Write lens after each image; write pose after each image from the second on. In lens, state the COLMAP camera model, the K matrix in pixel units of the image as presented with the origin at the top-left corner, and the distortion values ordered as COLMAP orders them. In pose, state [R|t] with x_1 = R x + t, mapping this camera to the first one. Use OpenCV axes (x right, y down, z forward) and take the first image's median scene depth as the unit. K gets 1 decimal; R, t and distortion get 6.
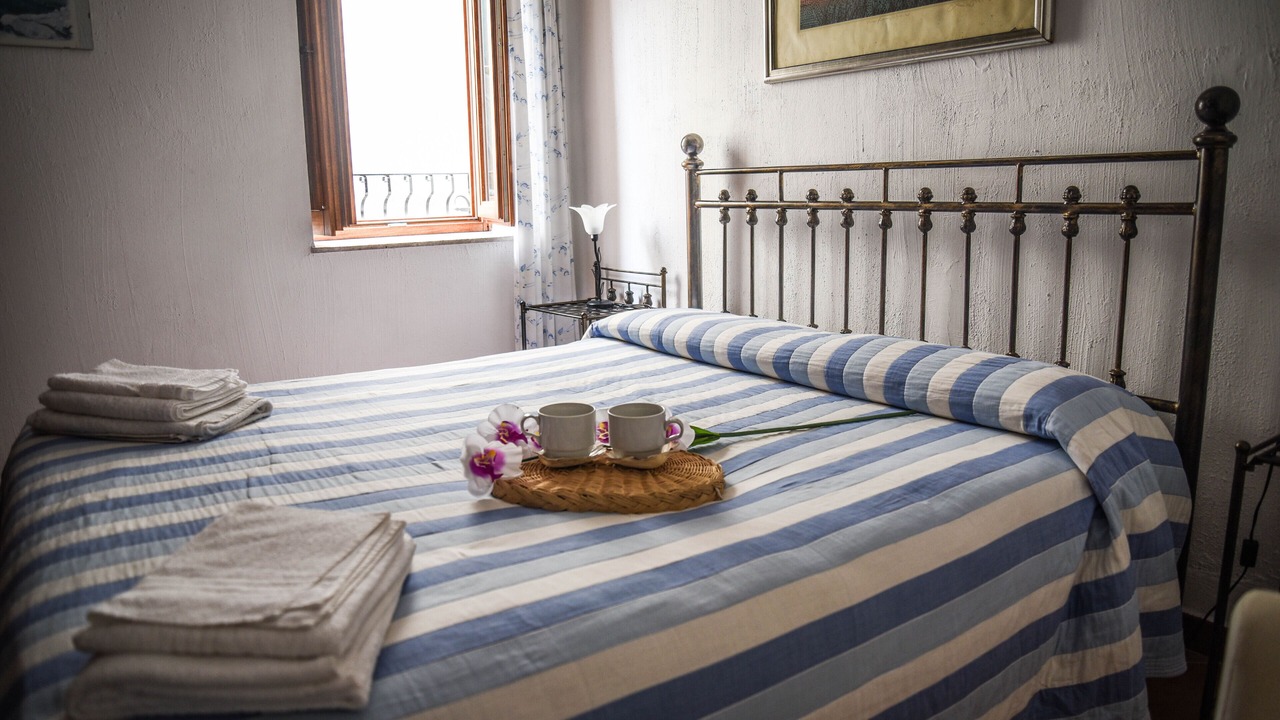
lens RADIAL K [[872.3, 0, 640.0], [0, 872.3, 360.0], [0, 0, 1]] dist [-0.088503, 0.032813]
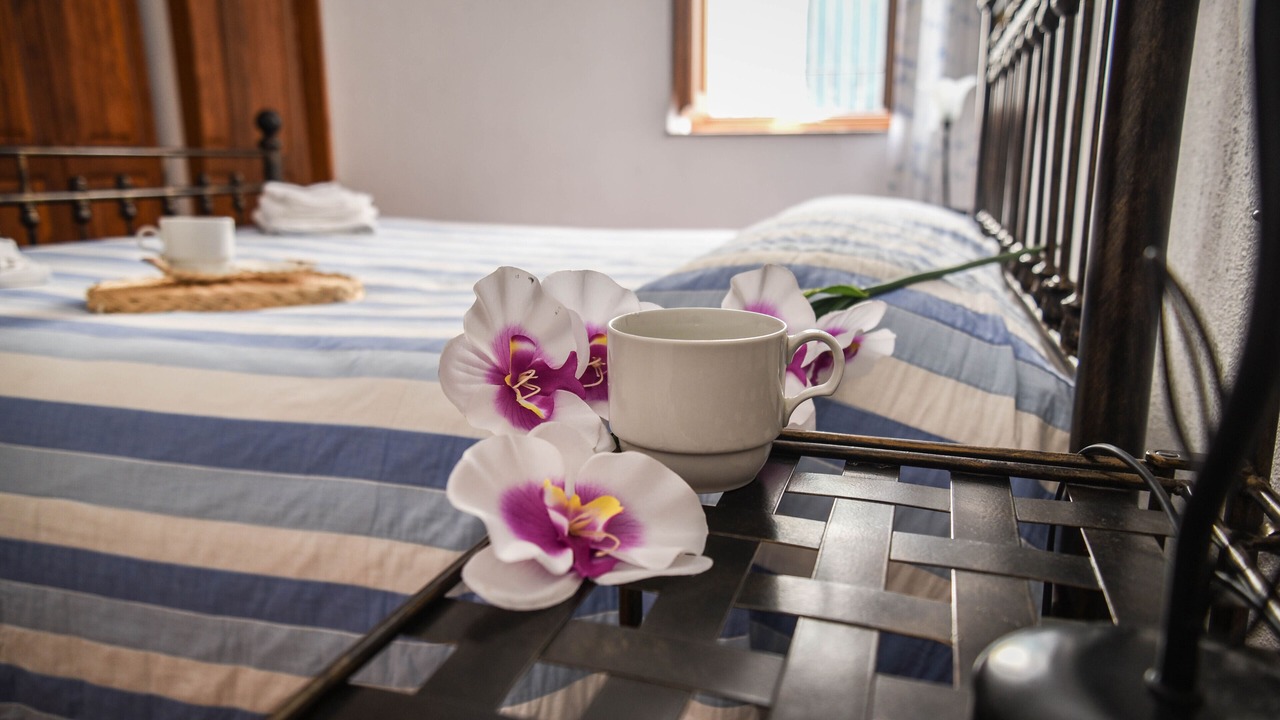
lens RADIAL K [[864.6, 0, 640.0], [0, 864.6, 360.0], [0, 0, 1]] dist [0.047570, 0.000454]
pose [[0.594837, 0.192430, -0.780474, 0.678923], [-0.160410, 0.979812, 0.119322, 0.025797], [0.787679, 0.054218, 0.613696, 0.500798]]
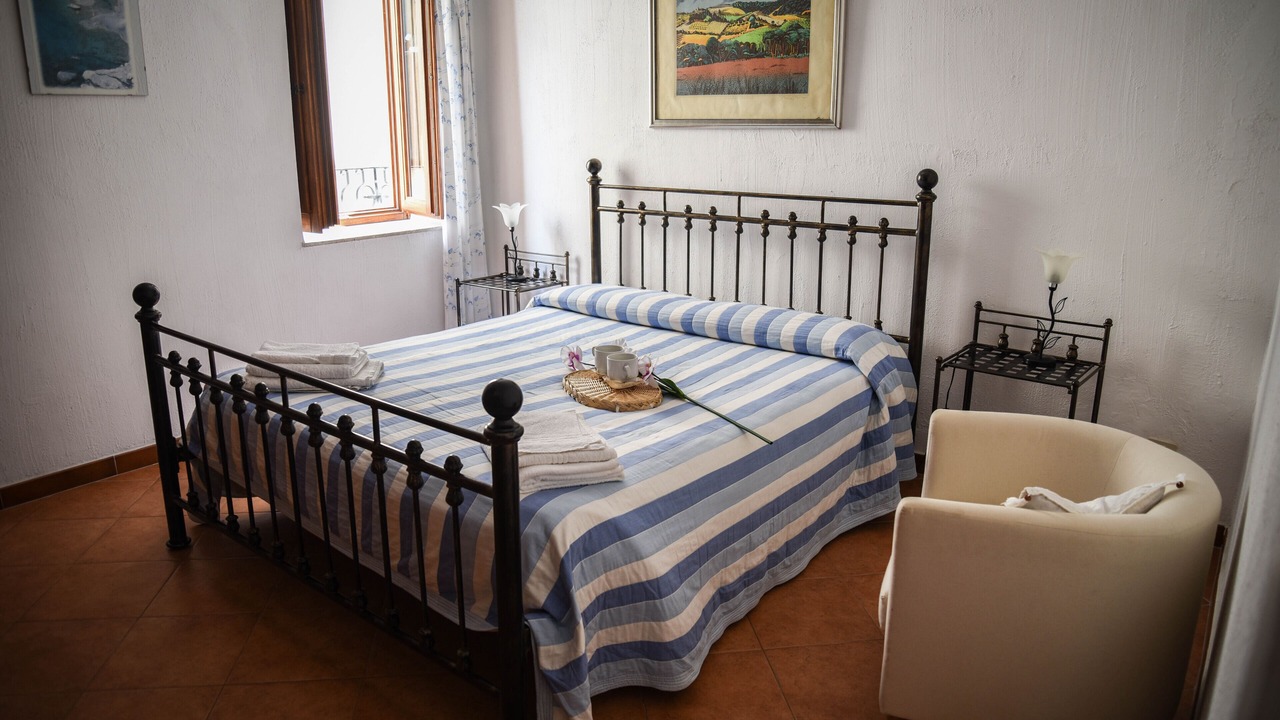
lens RADIAL K [[872.3, 0, 640.0], [0, 872.3, 360.0], [0, 0, 1]] dist [-0.088503, 0.032813]
pose [[0.963145, -0.051350, 0.264037, -0.352672], [0.033604, 0.996889, 0.071295, -0.045096], [-0.266877, -0.059795, 0.961874, -0.541636]]
